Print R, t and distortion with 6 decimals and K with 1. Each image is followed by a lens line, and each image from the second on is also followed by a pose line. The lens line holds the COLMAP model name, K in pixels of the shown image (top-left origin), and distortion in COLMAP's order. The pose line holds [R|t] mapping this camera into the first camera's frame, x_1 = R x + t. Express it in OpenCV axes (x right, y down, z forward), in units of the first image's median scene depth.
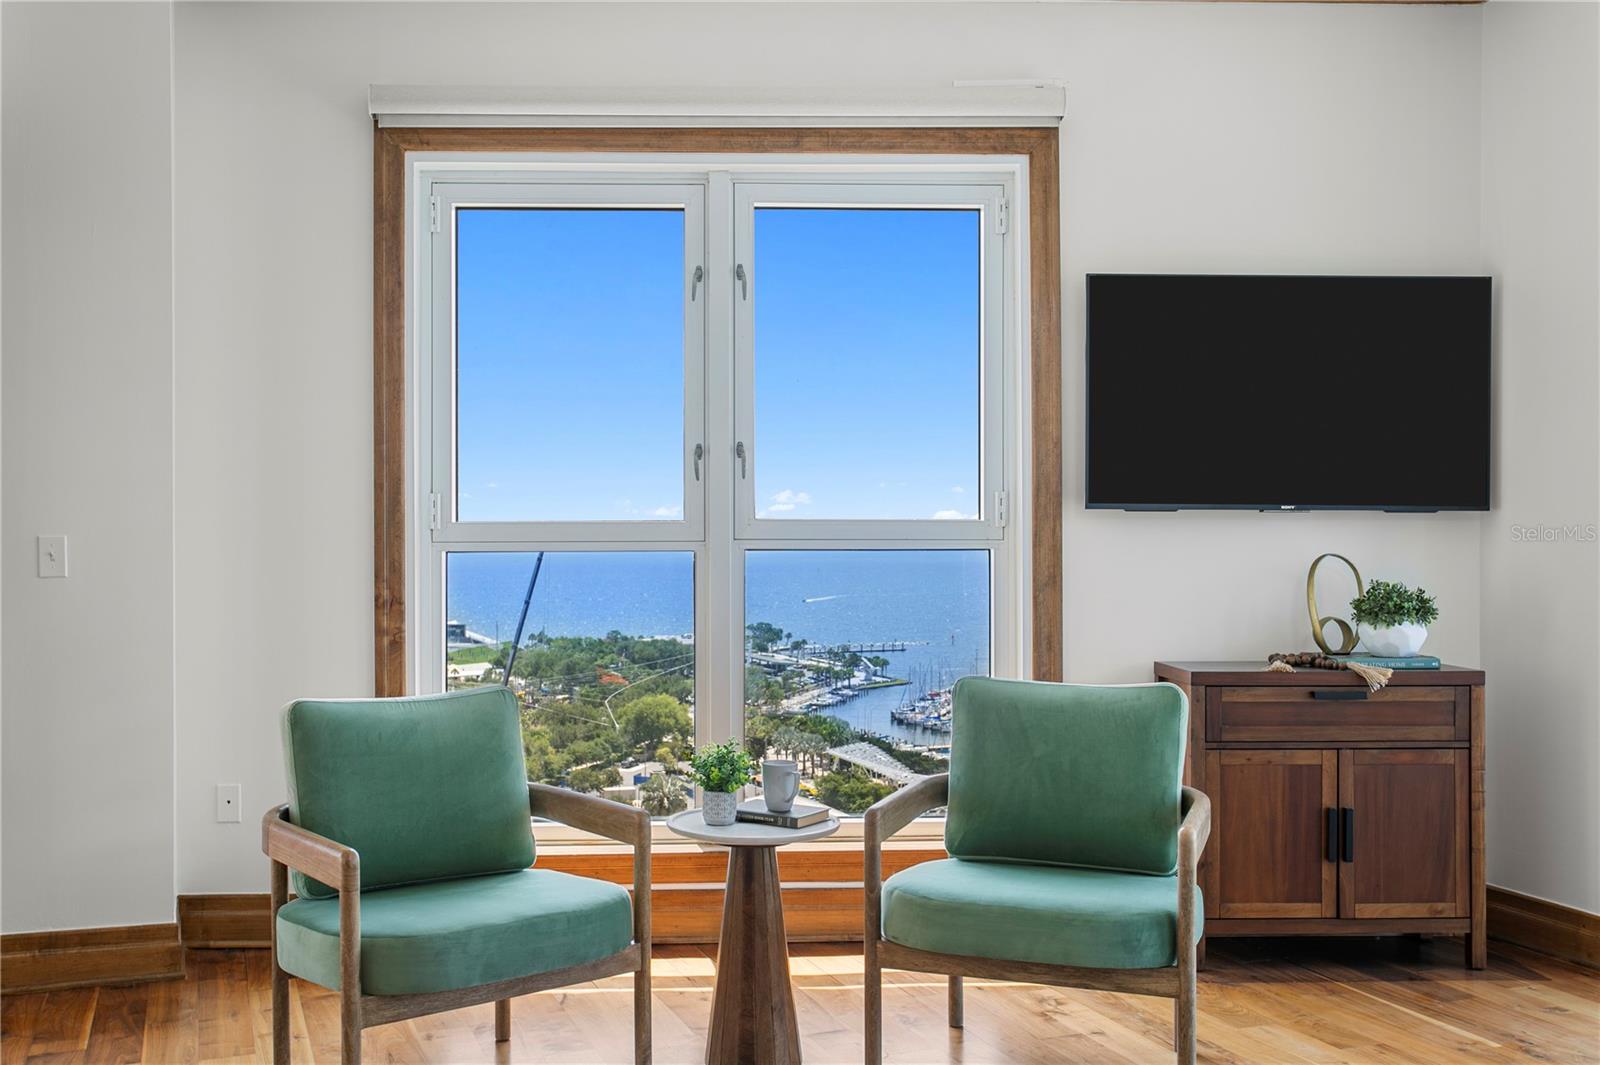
lens RADIAL K [[1513.1, 0, 783.8], [0, 1513.1, 534.6], [0, 0, 1]] dist [0.004242, 0.000000]
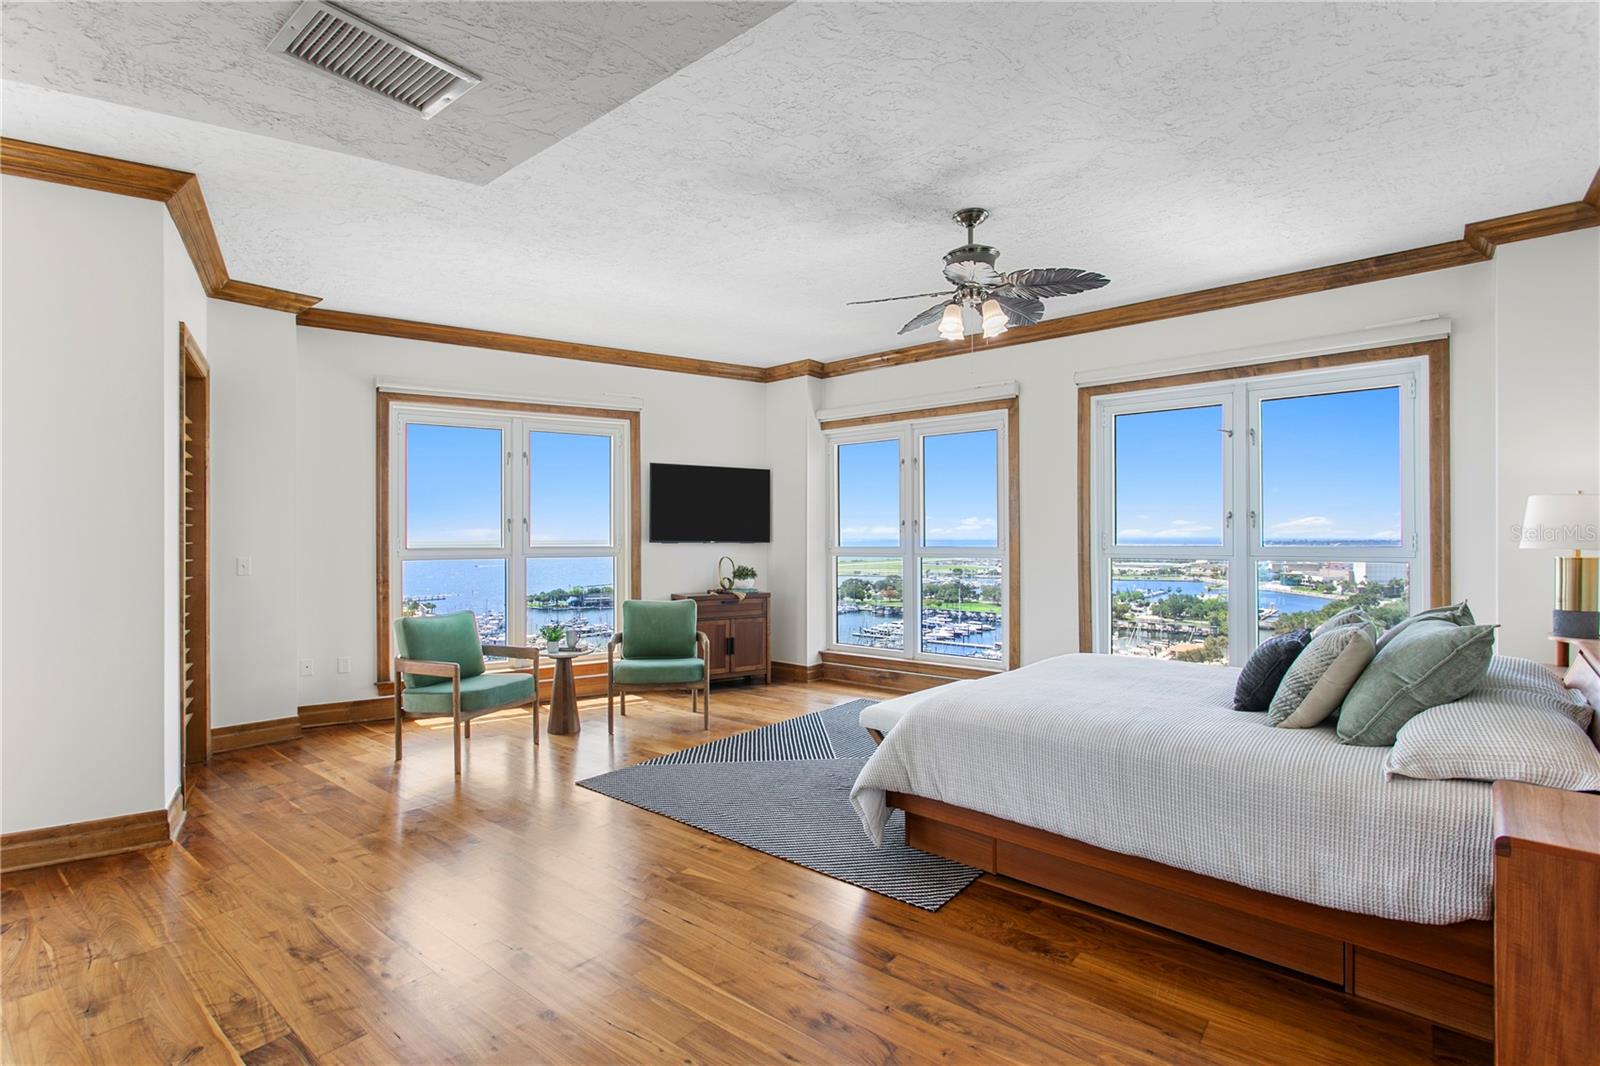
lens RADIAL K [[763.6, 0, 798.3], [0, 763.6, 532.7], [0, 0, 1]] dist [0.009568, -0.000488]
pose [[0.862227, 0.003127, 0.506512, -0.317256], [-0.001550, 0.999993, -0.003535, -0.033086], [-0.506519, 0.002263, 0.862226, -0.445642]]
